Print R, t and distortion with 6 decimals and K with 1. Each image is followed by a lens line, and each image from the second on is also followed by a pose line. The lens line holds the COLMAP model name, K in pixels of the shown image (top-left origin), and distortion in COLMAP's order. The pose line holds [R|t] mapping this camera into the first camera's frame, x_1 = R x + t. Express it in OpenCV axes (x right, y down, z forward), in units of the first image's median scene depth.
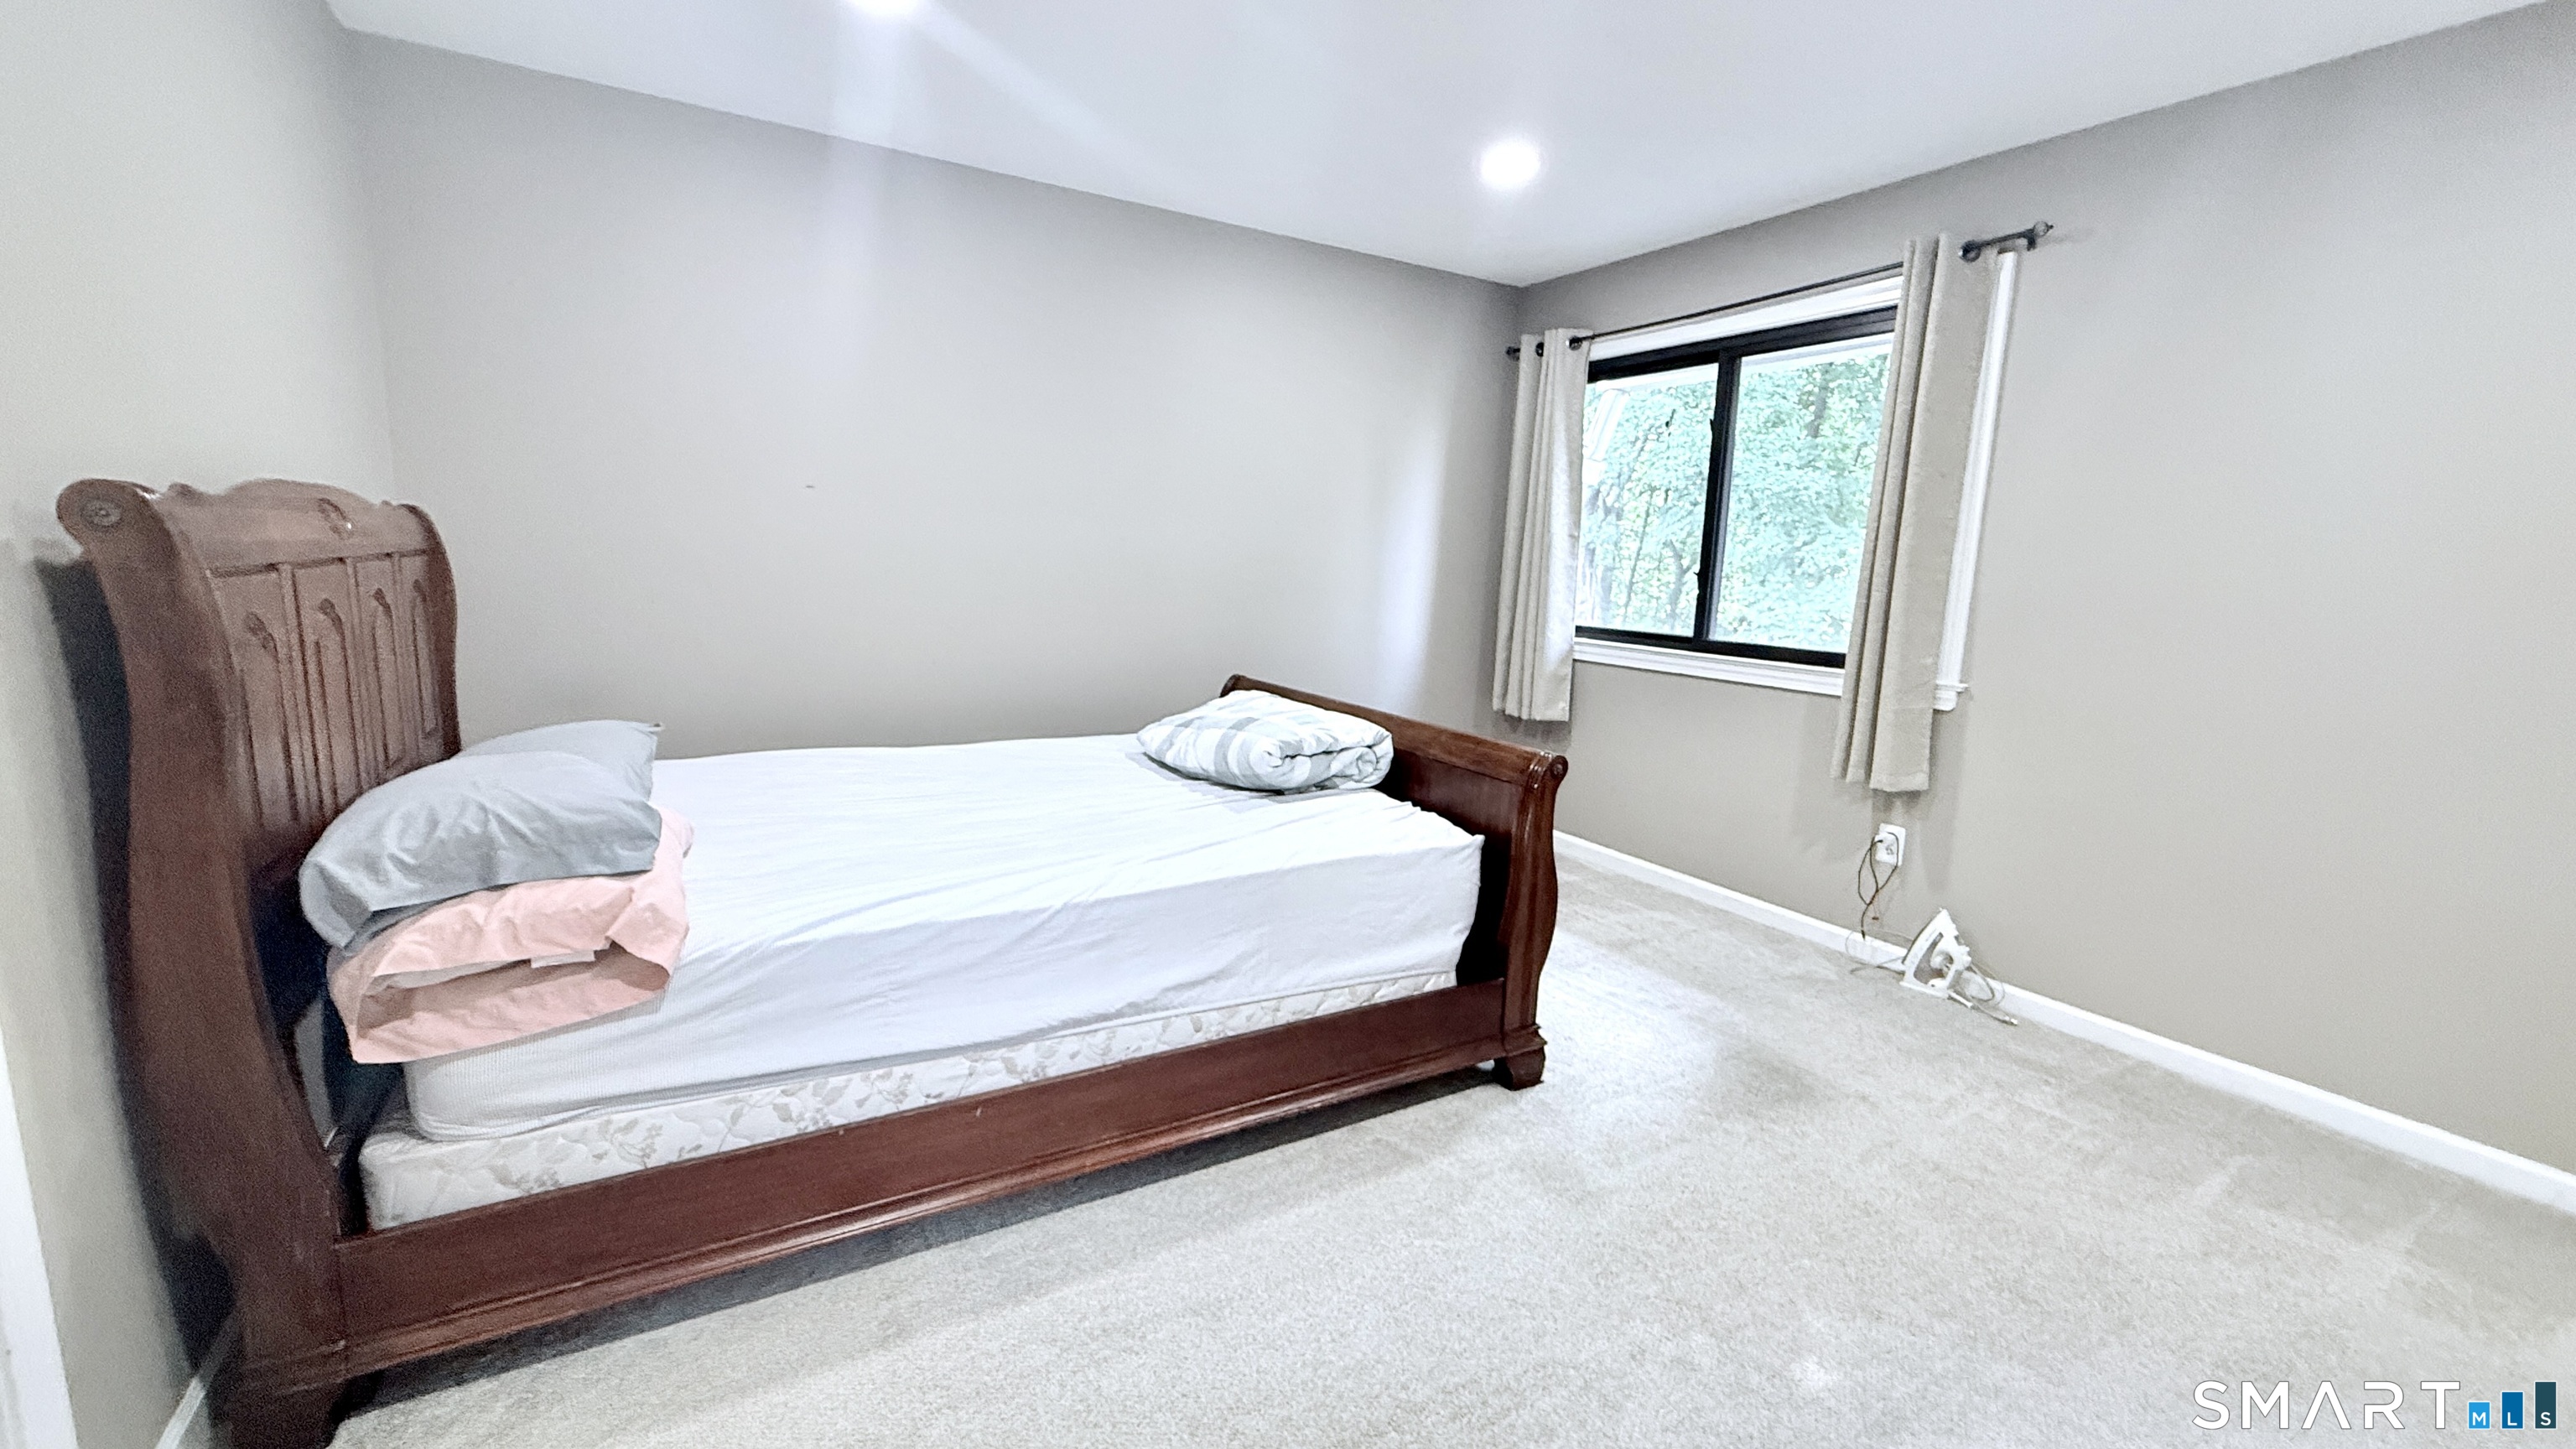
lens RADIAL K [[1030.9, 0, 1279.7], [0, 1030.9, 722.2], [0, 0, 1]] dist [0.004040, -0.000197]
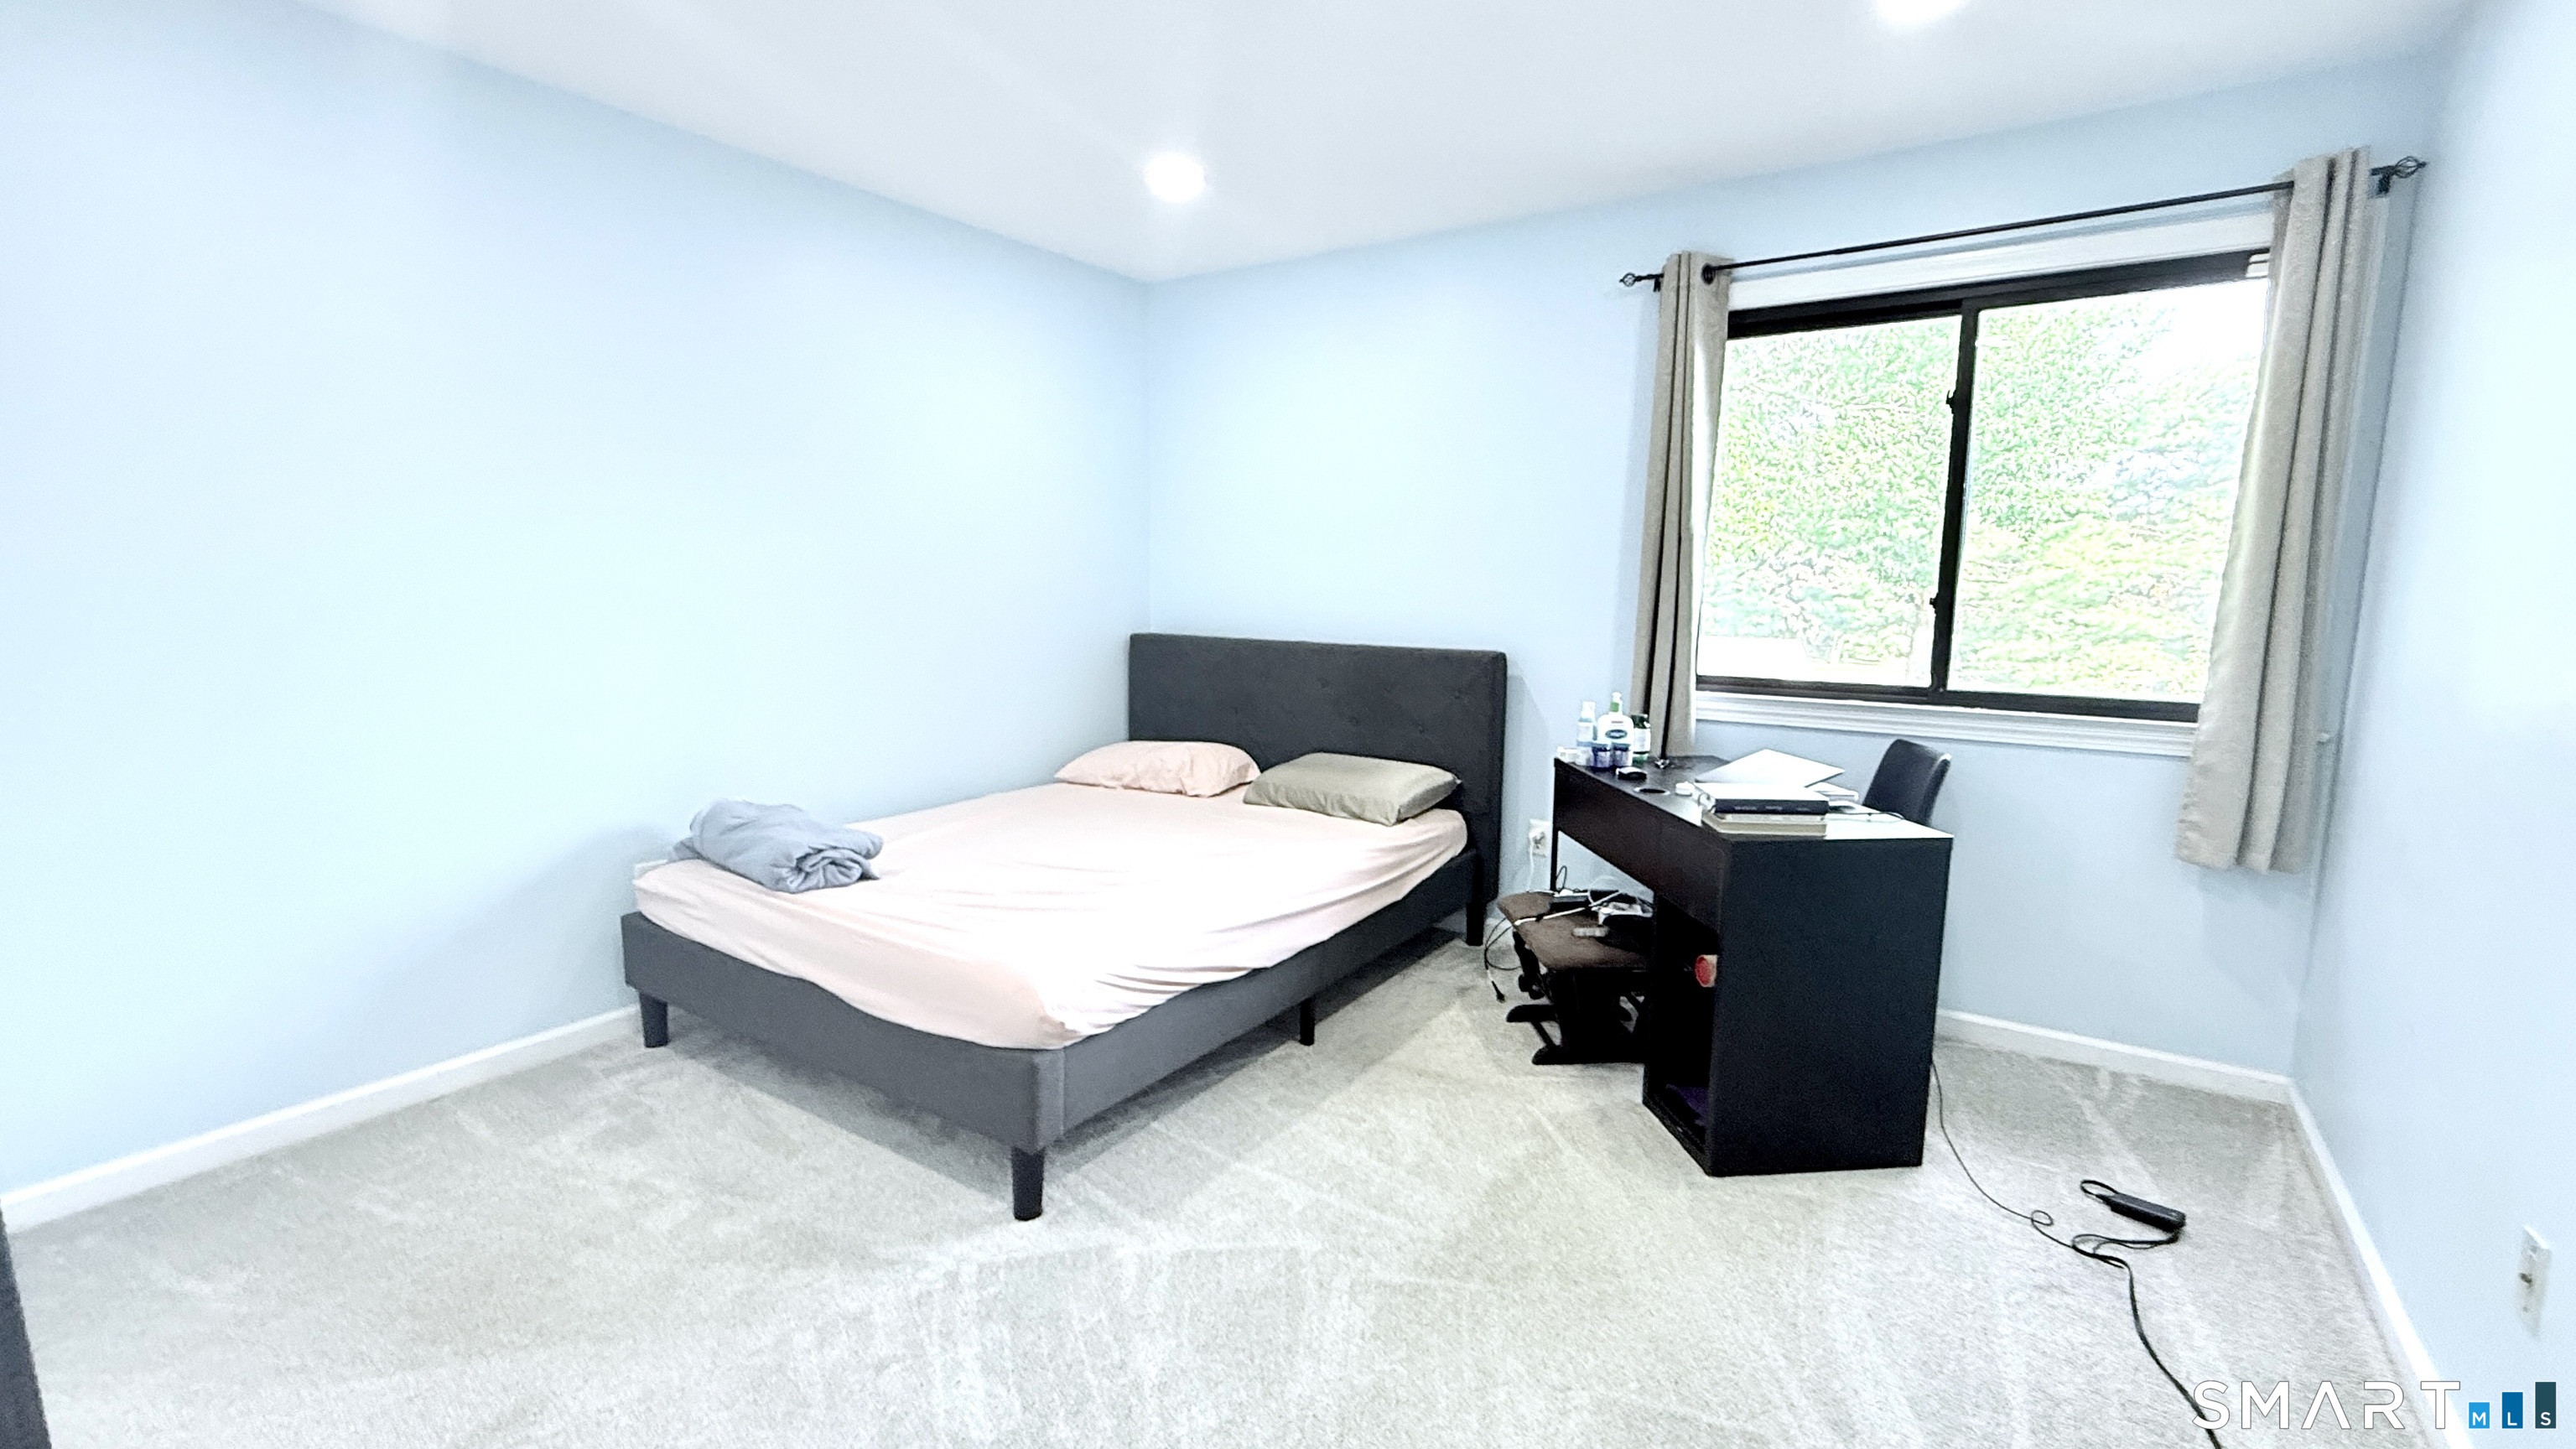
lens RADIAL K [[1078.3, 0, 1294.6], [0, 1078.3, 726.0], [0, 0, 1]] dist [-0.002067, -0.000329]
pose [[0.896646, -0.071592, 0.436921, -0.342471], [0.085121, 0.996305, -0.011435, -0.085717], [-0.434488, 0.047445, 0.899427, 0.511820]]
